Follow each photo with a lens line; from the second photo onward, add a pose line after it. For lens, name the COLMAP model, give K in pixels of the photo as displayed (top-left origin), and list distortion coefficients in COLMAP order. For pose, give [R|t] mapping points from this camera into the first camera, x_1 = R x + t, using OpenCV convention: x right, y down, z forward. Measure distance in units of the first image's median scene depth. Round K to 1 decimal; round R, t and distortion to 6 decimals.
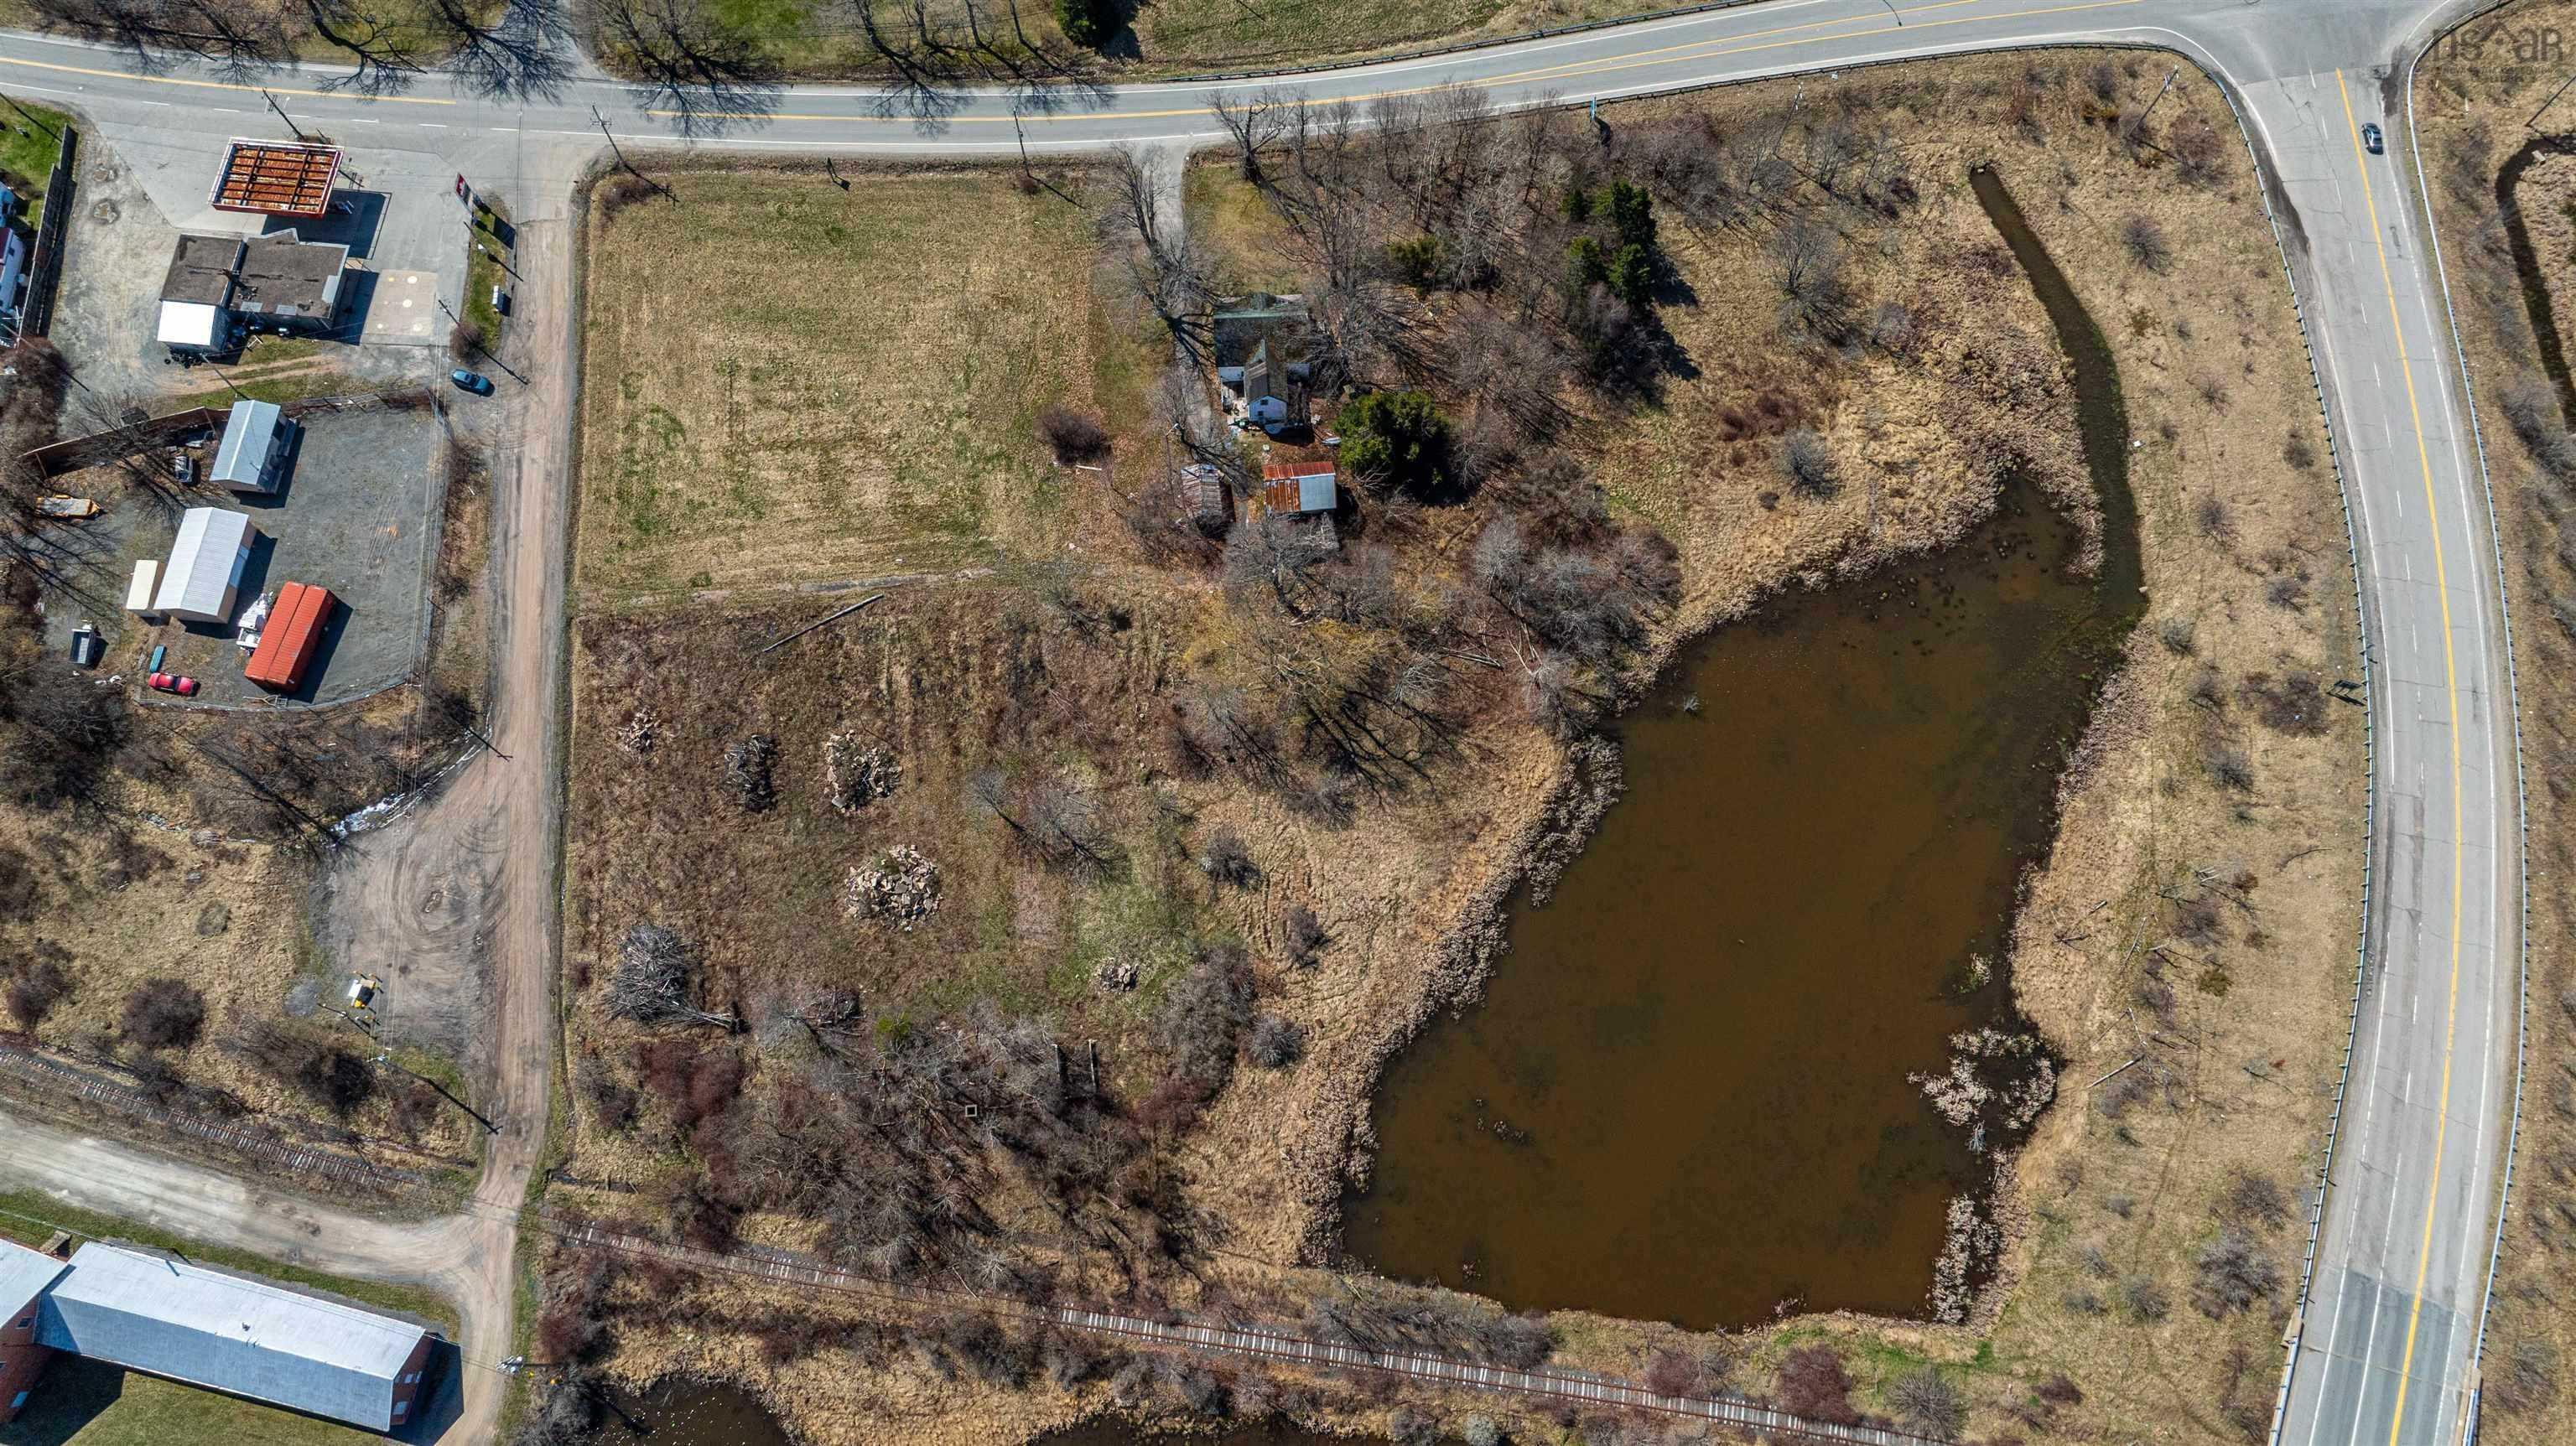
lens RADIAL K [[1798.5, 0, 1288.0], [0, 1798.5, 723.0], [0, 0, 1]] dist [-0.008379, -0.001852]
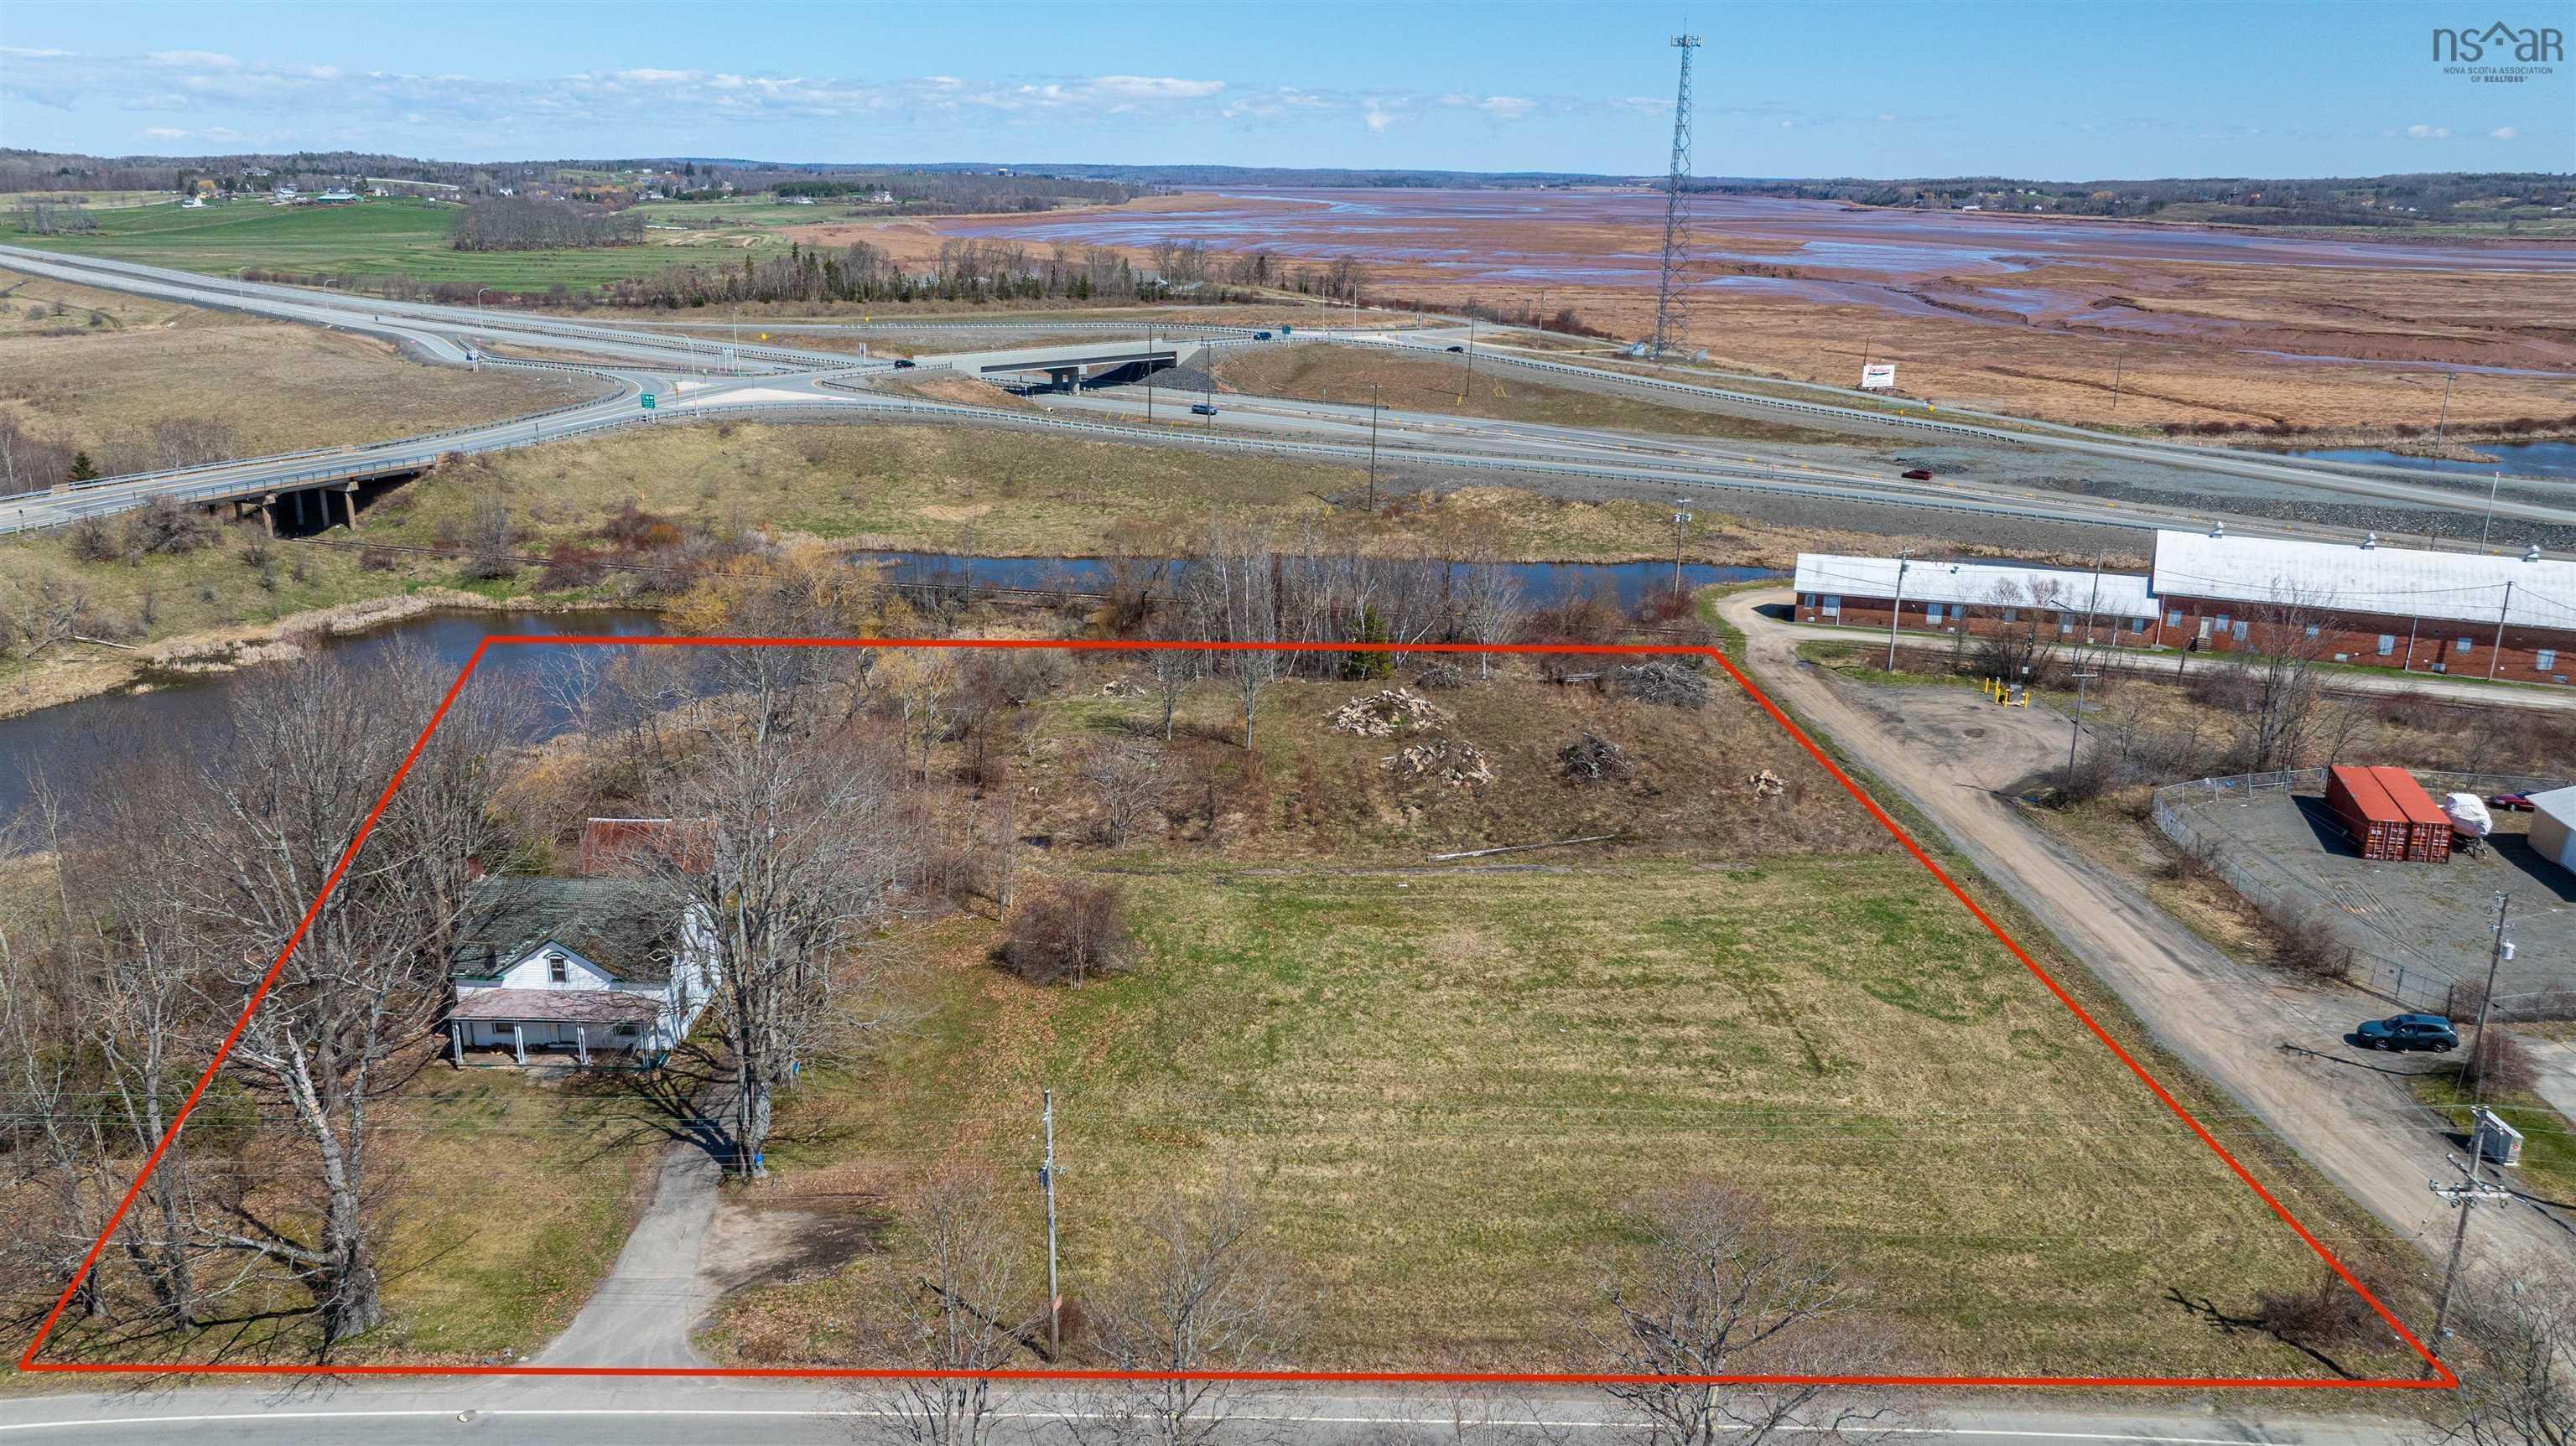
lens RADIAL K [[1810.5, 0, 1288.0], [0, 1810.5, 723.0], [0, 0, 1]] dist [-0.020175, -0.005018]
pose [[-0.997332, -0.027402, 0.067659, -0.225565], [0.066492, 0.041454, 0.996925, -0.683173], [-0.030122, 0.998765, -0.039522, 1.007690]]
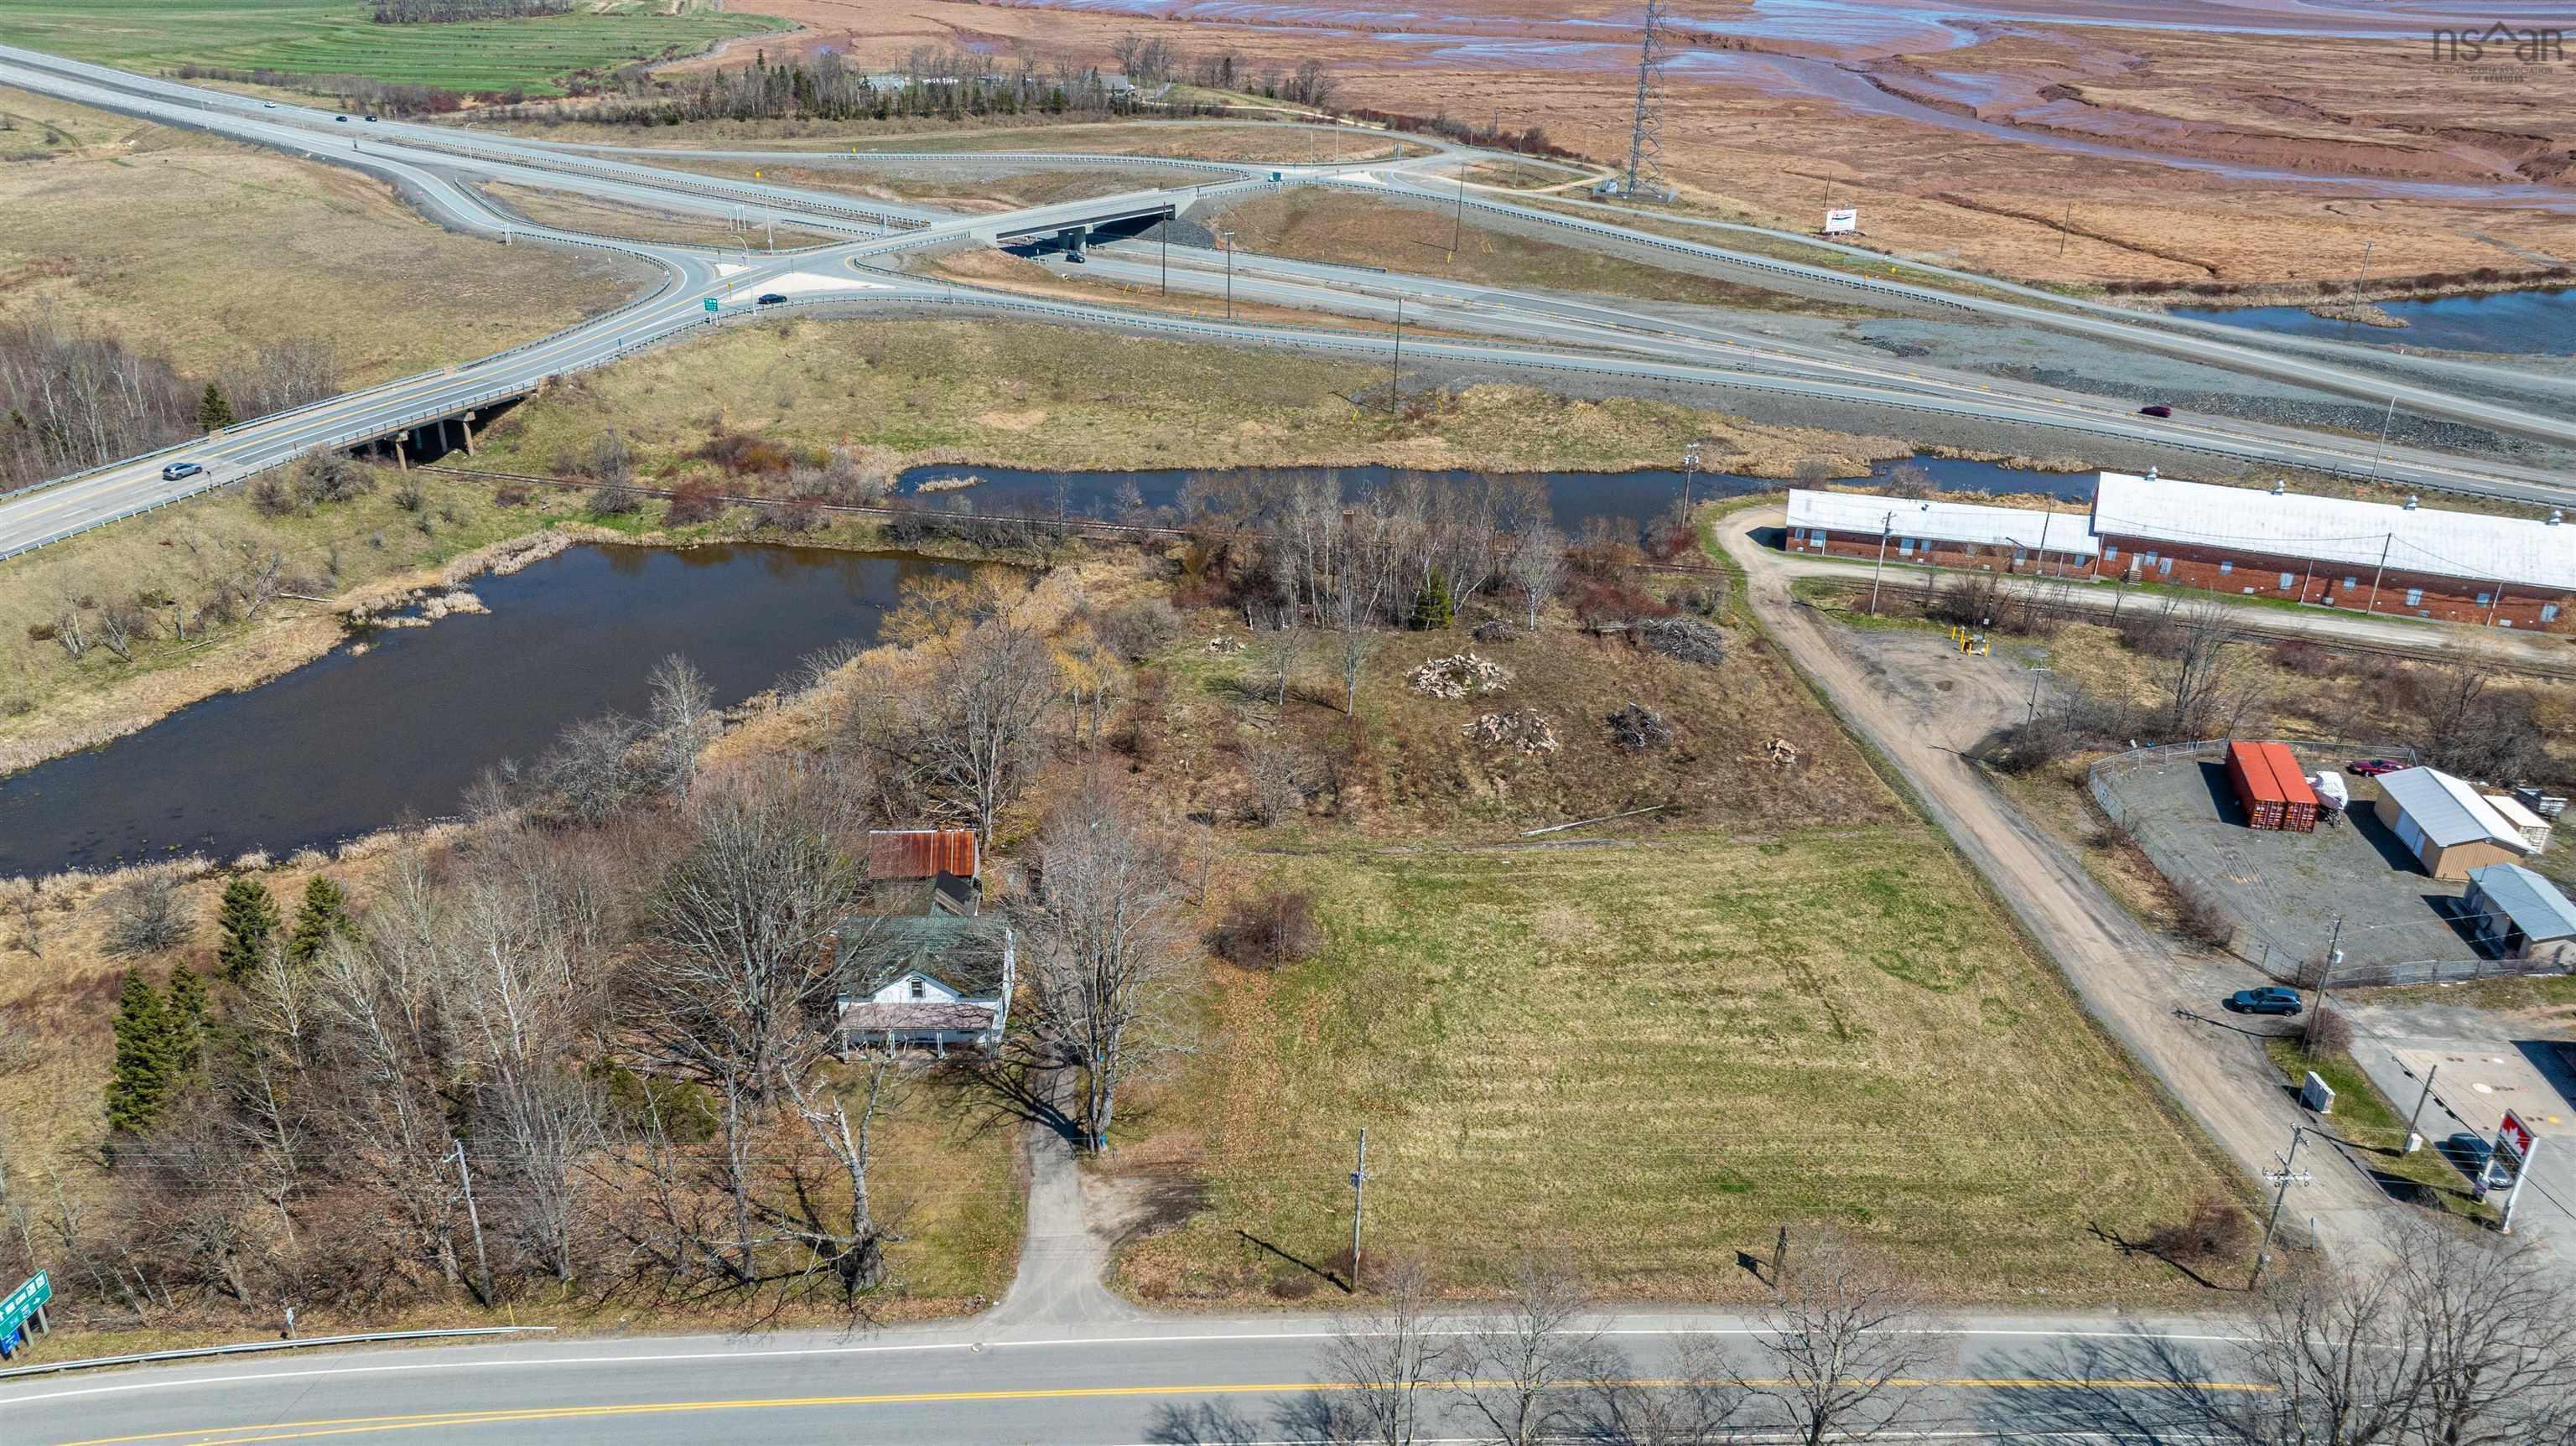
lens RADIAL K [[1811.1, 0, 1288.0], [0, 1811.1, 723.0], [0, 0, 1]] dist [-0.023893, 0.005595]
pose [[-0.999431, -0.022519, 0.025119, -0.152573], [0.027227, -0.098807, 0.994734, -0.829847], [-0.019918, 0.994852, 0.099364, 0.907246]]
